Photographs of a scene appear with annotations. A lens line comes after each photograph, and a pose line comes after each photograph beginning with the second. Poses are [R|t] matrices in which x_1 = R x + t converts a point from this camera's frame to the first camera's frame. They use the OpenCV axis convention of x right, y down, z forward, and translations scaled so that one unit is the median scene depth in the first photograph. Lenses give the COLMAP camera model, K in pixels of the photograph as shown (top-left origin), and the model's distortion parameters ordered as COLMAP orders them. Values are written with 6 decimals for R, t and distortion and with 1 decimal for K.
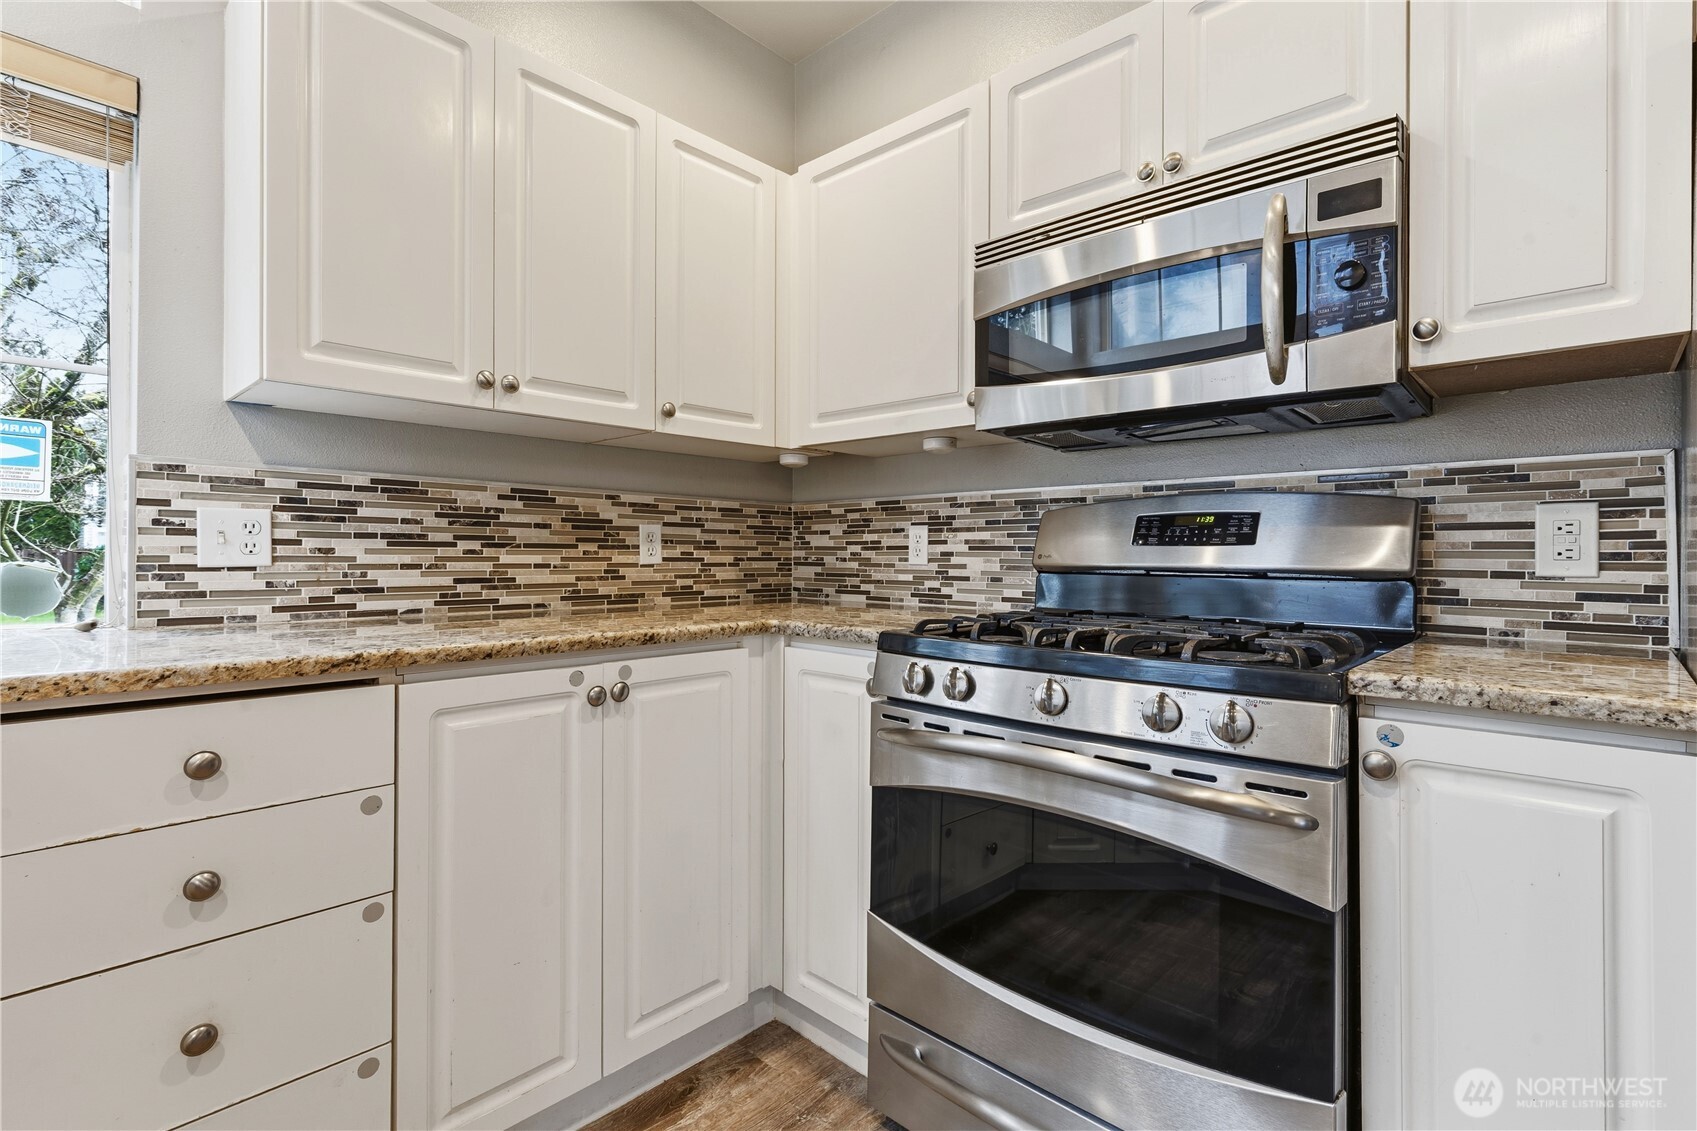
lens RADIAL K [[789.9, 0, 852.4], [0, 789.9, 553.9], [0, 0, 1]] dist [-0.001276, 0.000578]
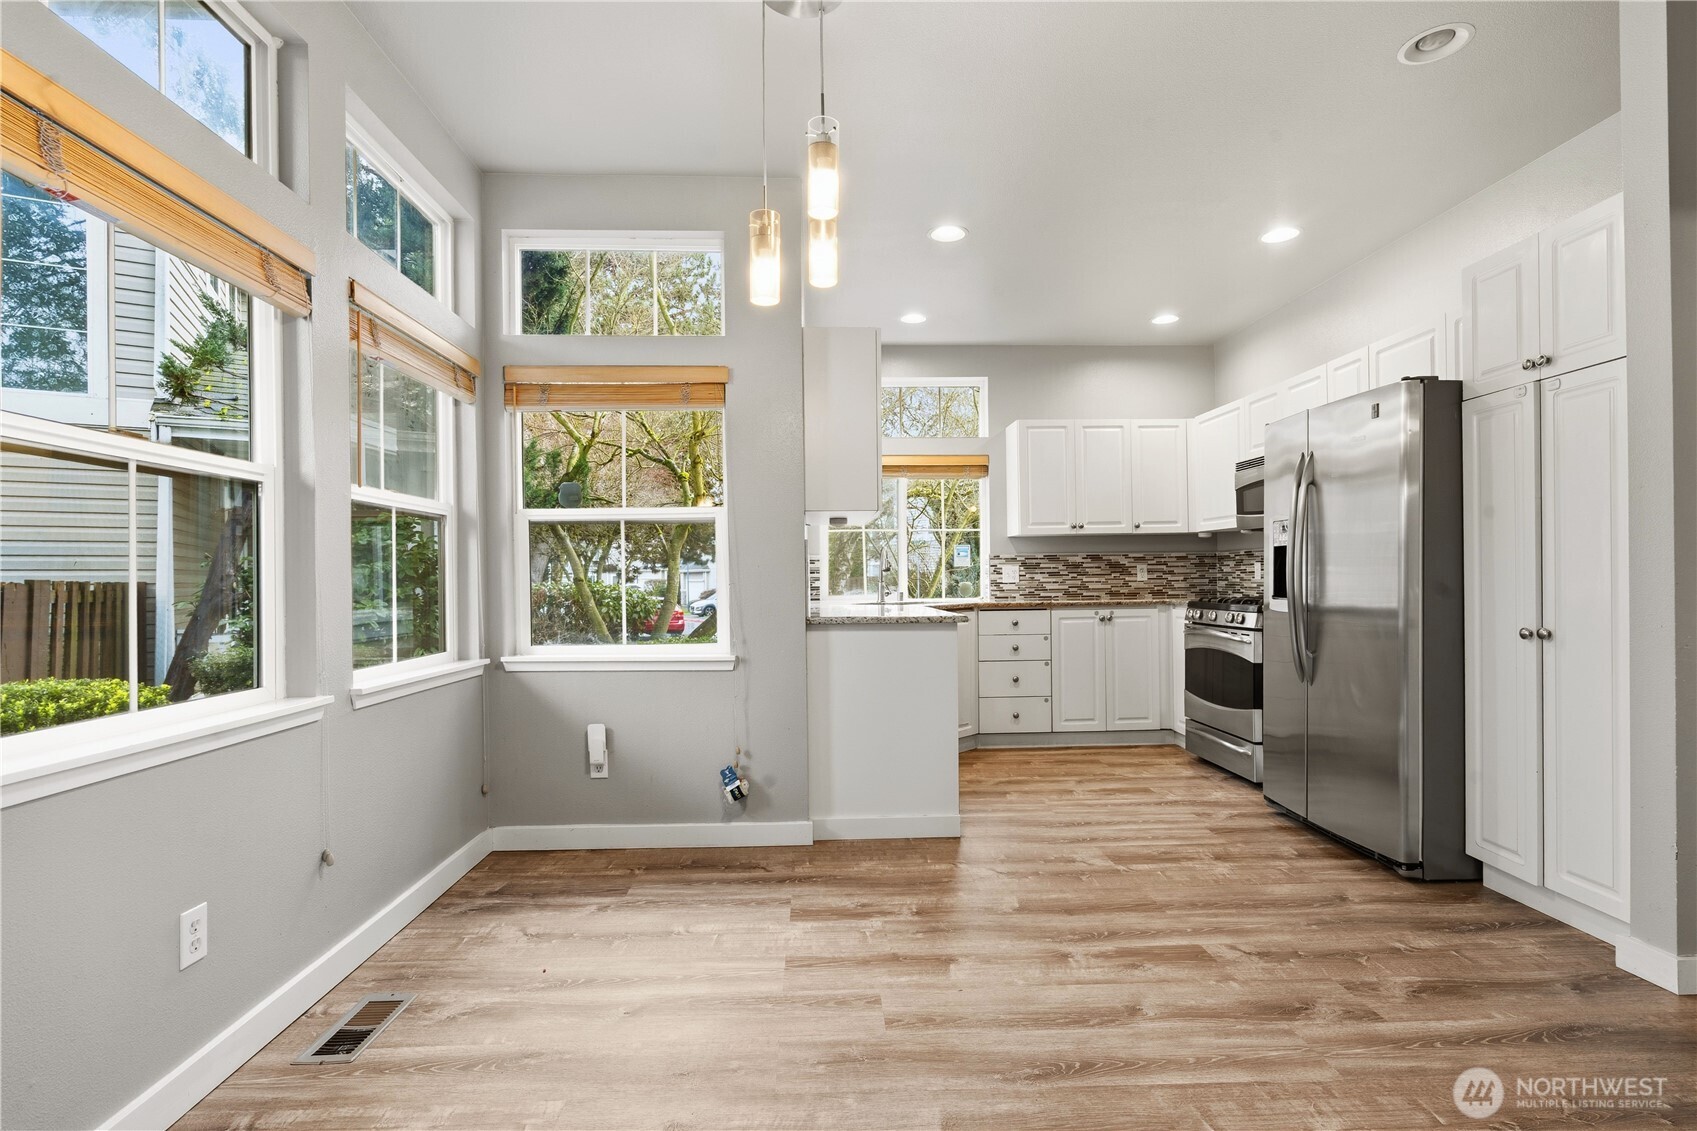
lens RADIAL K [[819.1, 0, 844.8], [0, 819.1, 578.5], [0, 0, 1]] dist [-0.002620, -0.000082]
pose [[0.710496, -0.013977, -0.703562, 1.058892], [0.018667, 0.999825, -0.001012, -0.010954], [0.703453, -0.012414, 0.710633, -1.771324]]
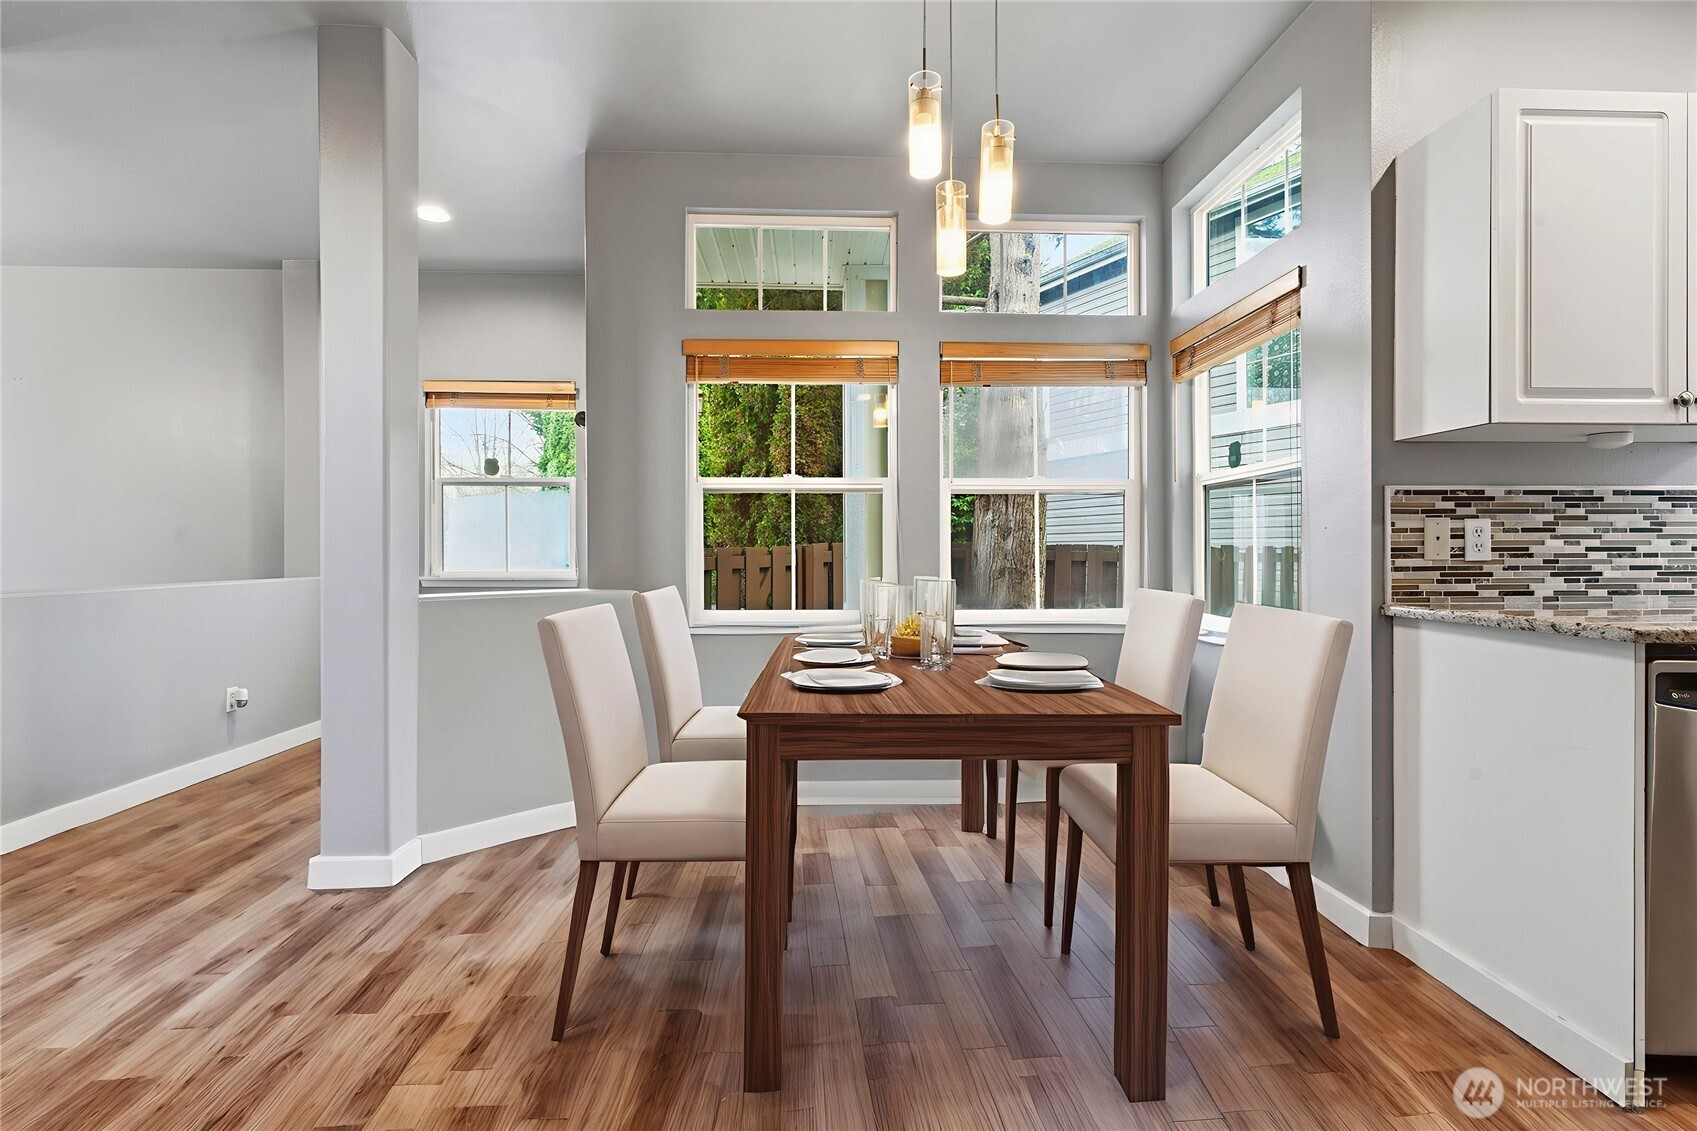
lens RADIAL K [[807.3, 0, 853.5], [0, 807.3, 557.6], [0, 0, 1]] dist [-0.002380, -0.000041]
pose [[-0.700972, 0.000036, -0.713188, 1.089323], [0.003459, 0.999988, -0.003349, 0.003793], [0.713180, -0.004814, -0.700964, -0.307264]]
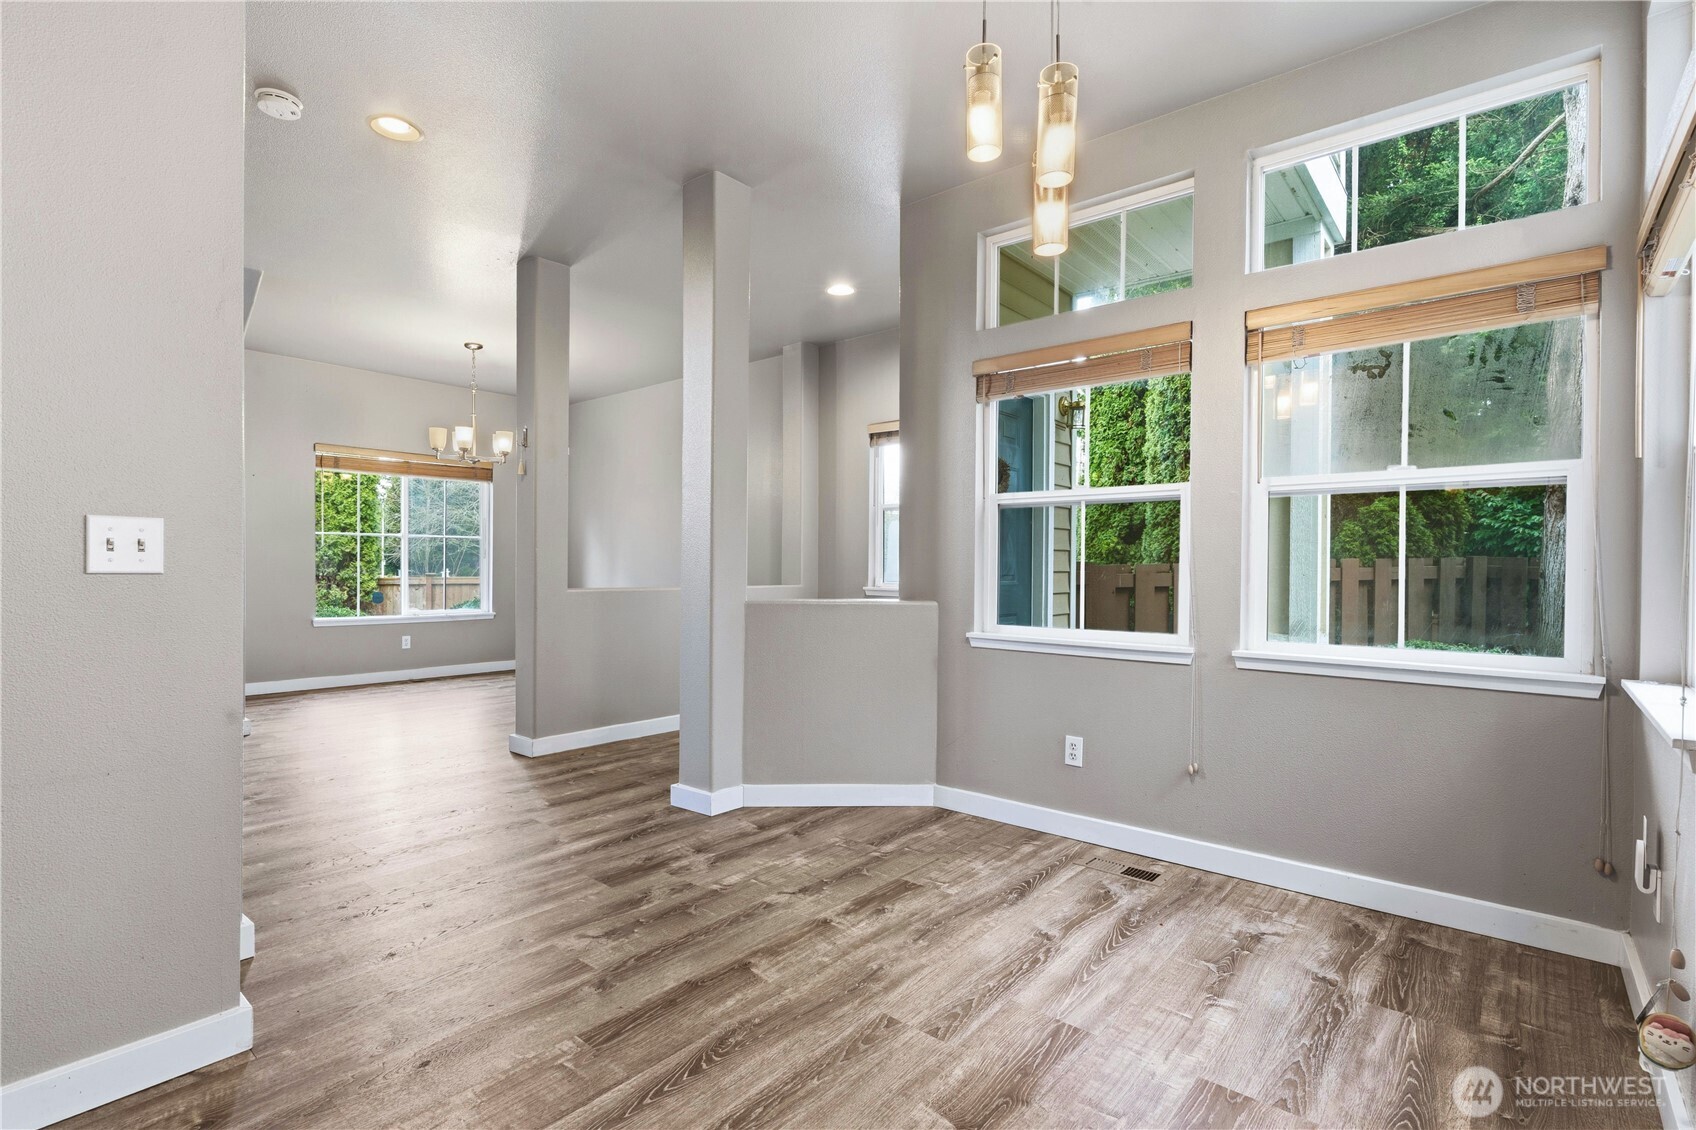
lens RADIAL K [[795.2, 0, 848.0], [0, 795.2, 565.0], [0, 0, 1]] dist [0.004945, 0.000753]
pose [[-0.998487, -0.011502, -0.053773, 0.473133], [-0.010943, 0.999883, -0.010691, 0.004280], [0.053890, -0.010086, -0.998496, -0.022356]]
